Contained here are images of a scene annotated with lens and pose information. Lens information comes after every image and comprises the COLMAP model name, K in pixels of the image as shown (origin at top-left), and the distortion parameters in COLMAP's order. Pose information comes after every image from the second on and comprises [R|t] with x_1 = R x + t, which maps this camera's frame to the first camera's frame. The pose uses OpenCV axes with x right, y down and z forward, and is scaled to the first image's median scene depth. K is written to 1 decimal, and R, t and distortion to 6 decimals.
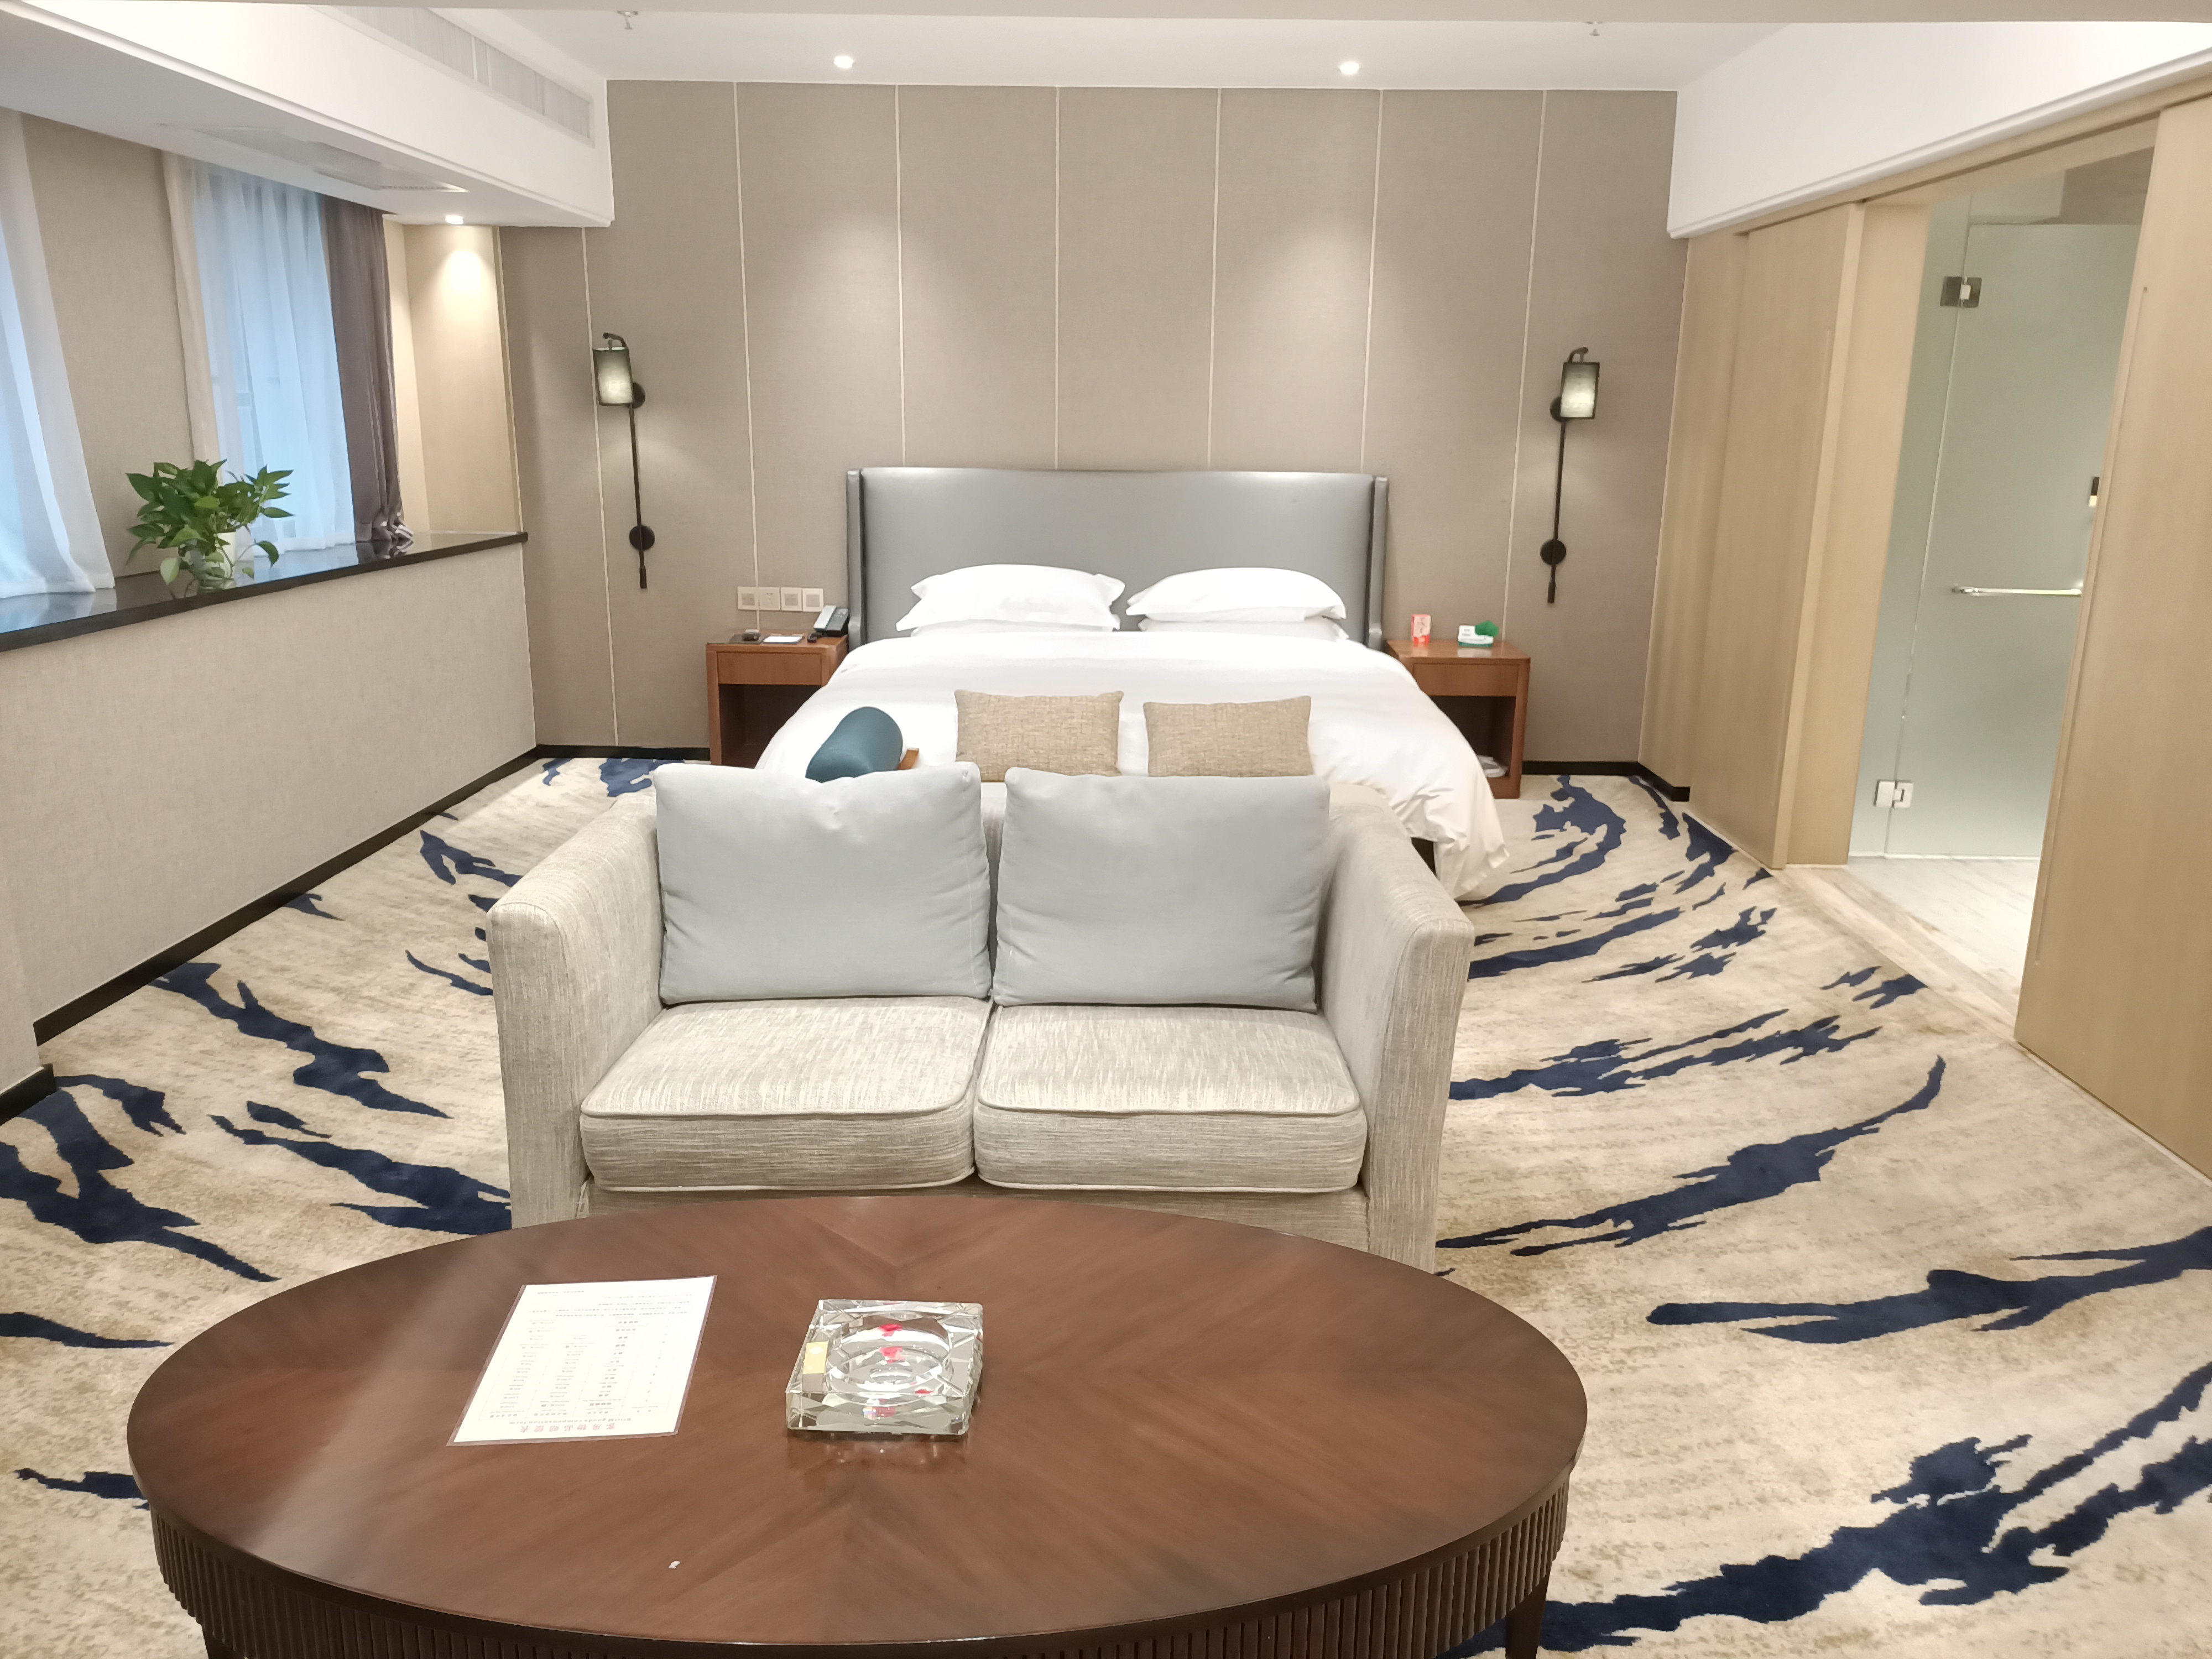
lens RADIAL K [[1658.3, 0, 1109.8], [0, 1658.3, 837.5], [0, 0, 1]] dist [0.050585, -0.021810]
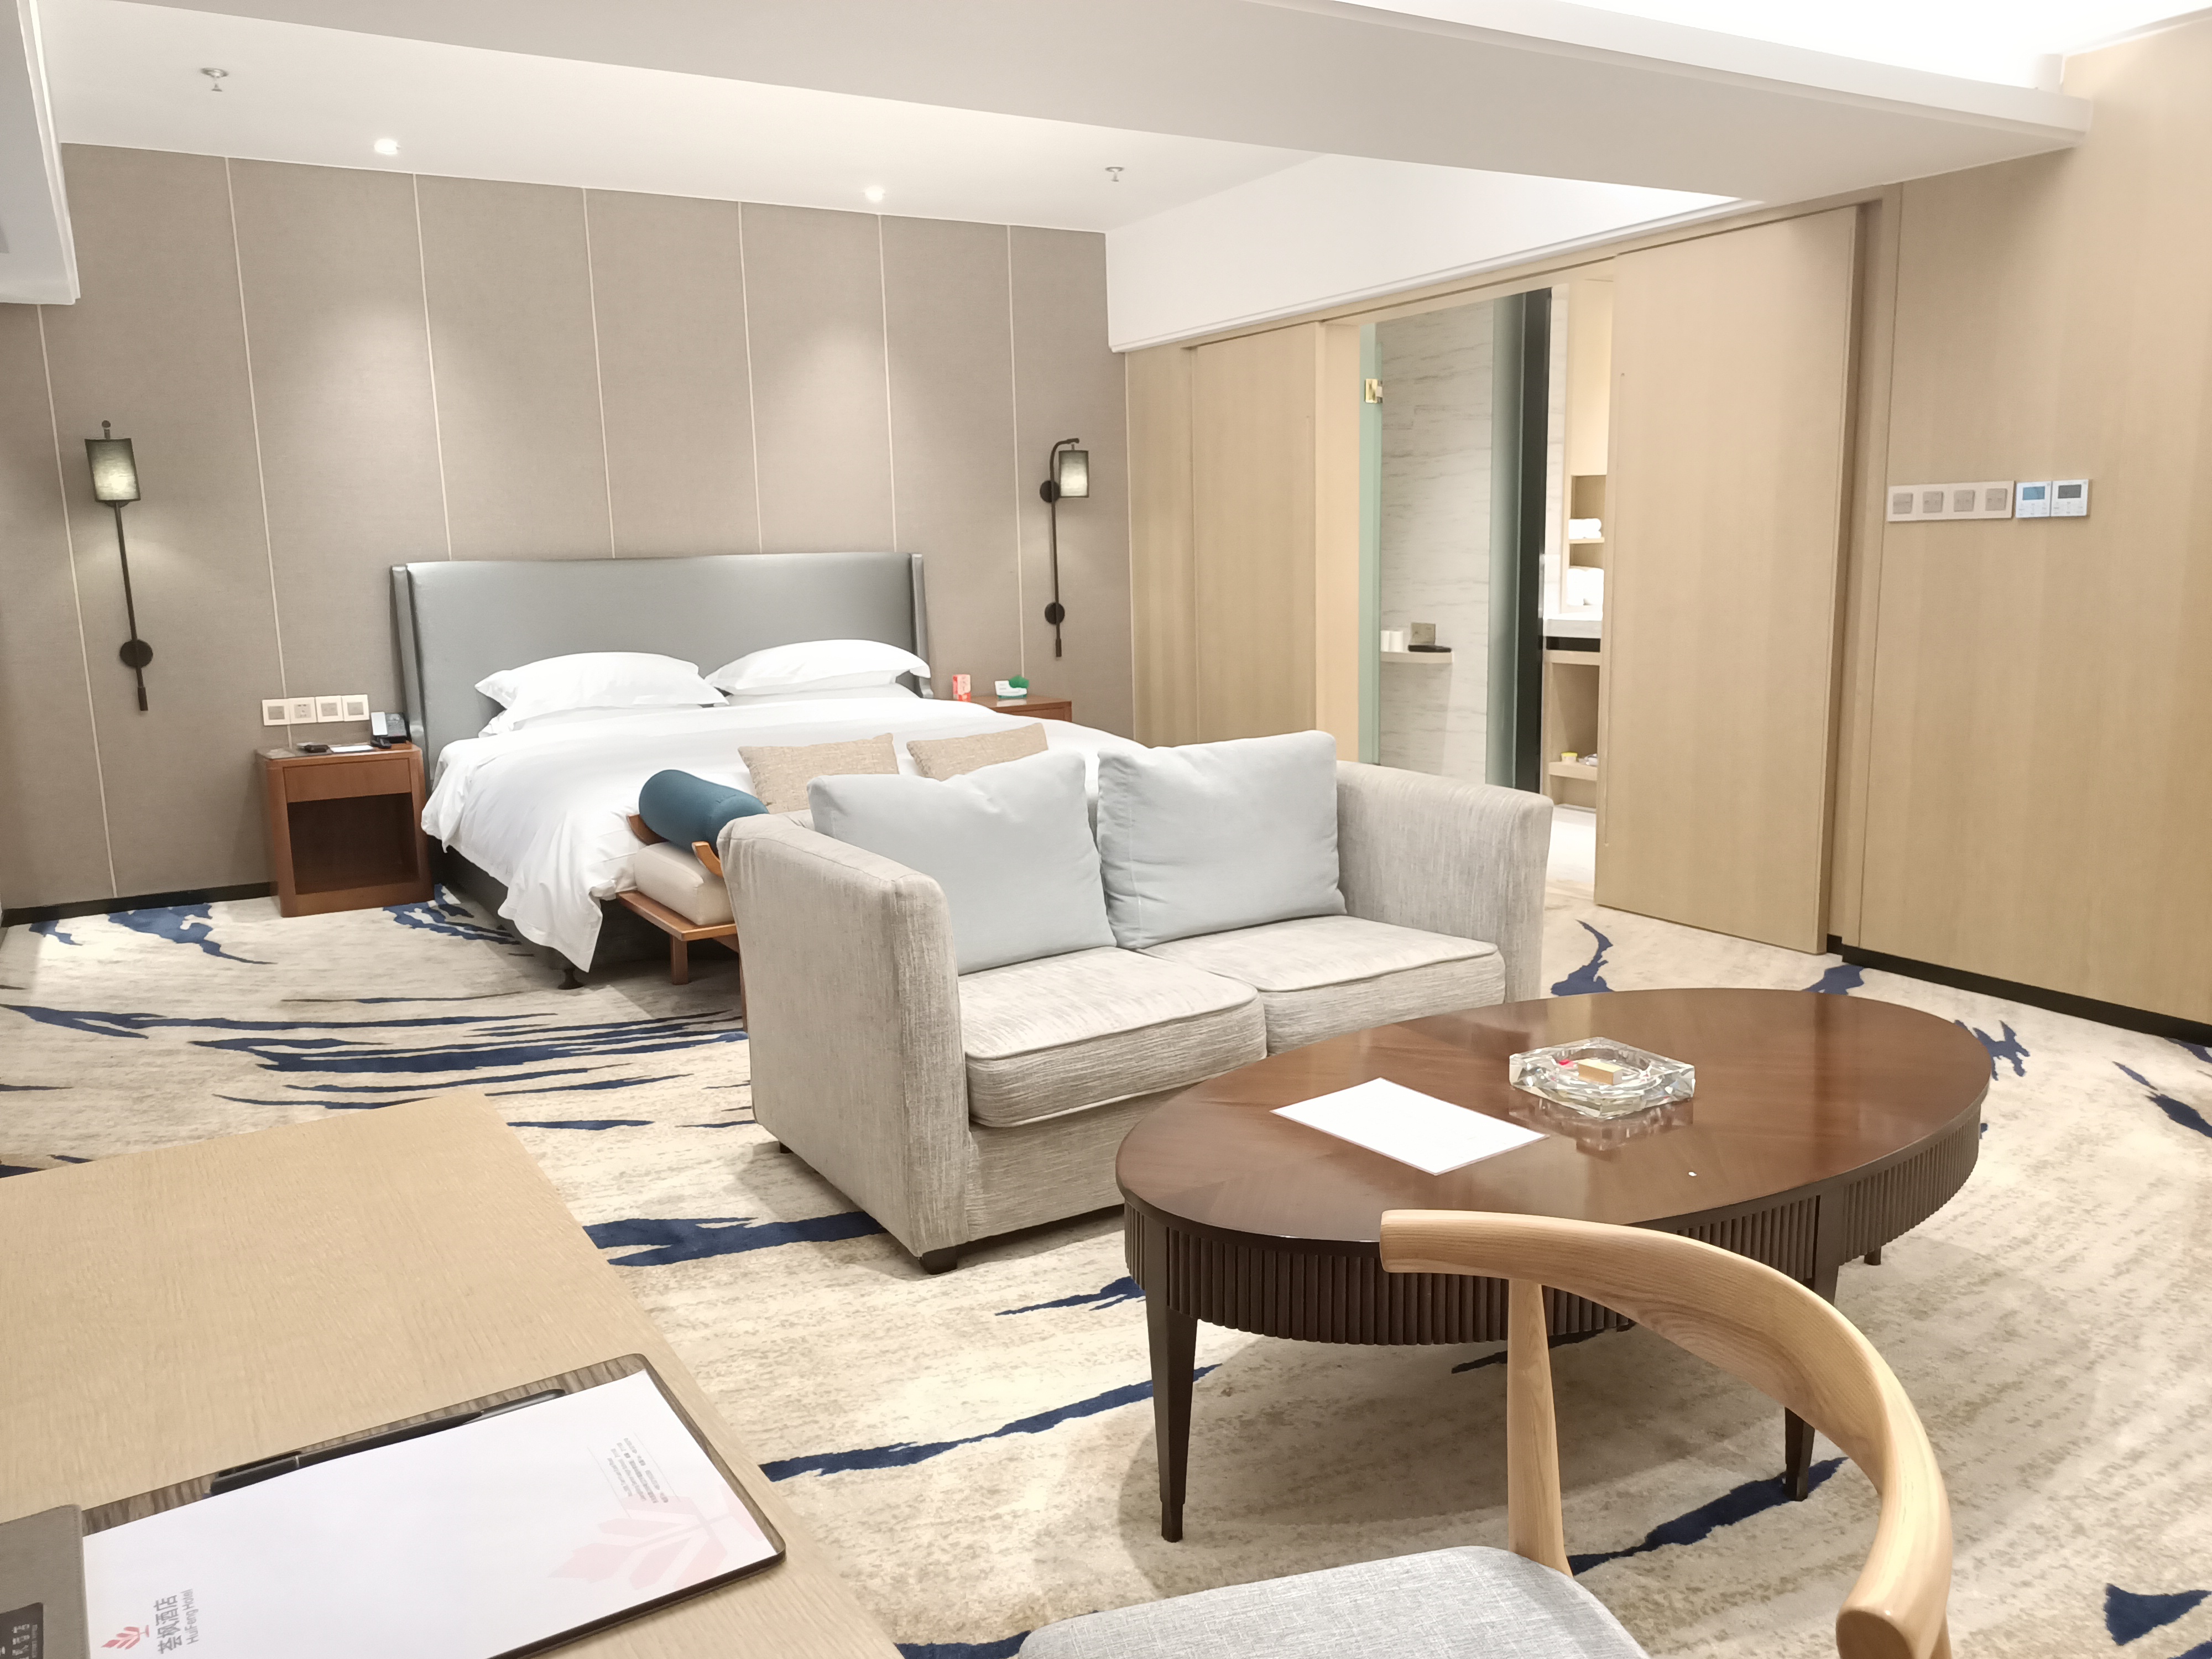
lens RADIAL K [[1658.3, 0, 1099.4], [0, 1658.3, 838.8], [0, 0, 1]] dist [0.050585, -0.021810]
pose [[0.855599, -0.123624, 0.502660, -0.327572], [0.162809, 0.986050, -0.034615, 0.030509], [-0.491369, 0.111454, 0.863791, 0.003307]]
